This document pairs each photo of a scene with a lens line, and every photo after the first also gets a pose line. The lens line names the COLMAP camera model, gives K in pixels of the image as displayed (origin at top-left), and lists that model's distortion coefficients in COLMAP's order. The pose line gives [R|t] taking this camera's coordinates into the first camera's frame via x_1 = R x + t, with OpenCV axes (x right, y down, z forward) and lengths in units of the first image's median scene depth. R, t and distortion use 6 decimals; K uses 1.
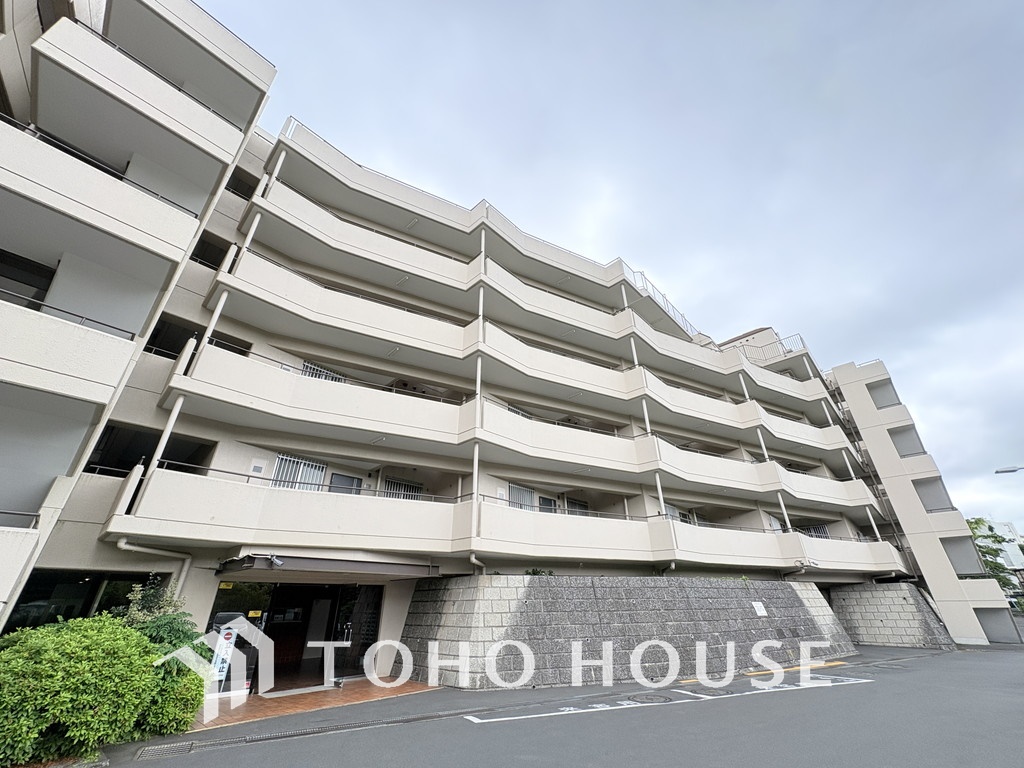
lens RADIAL K [[407.5, 0, 507.8], [0, 407.5, 386.5], [0, 0, 1]] dist [0.002753, -0.000060]
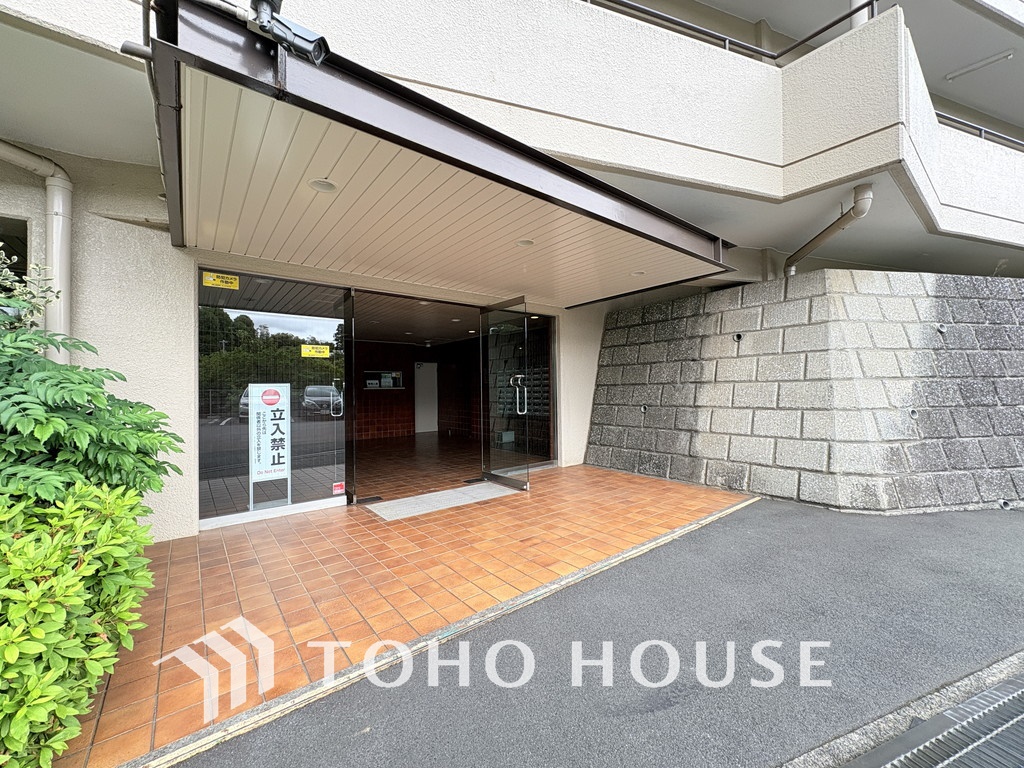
lens RADIAL K [[407.5, 0, 511.6], [0, 407.5, 383.8], [0, 0, 1]] dist [0.002753, -0.000060]
pose [[0.991918, -0.007248, -0.126674, -0.324291], [0.064960, 0.886607, 0.457940, 0.359667], [0.108990, -0.462468, 0.879912, 0.562871]]
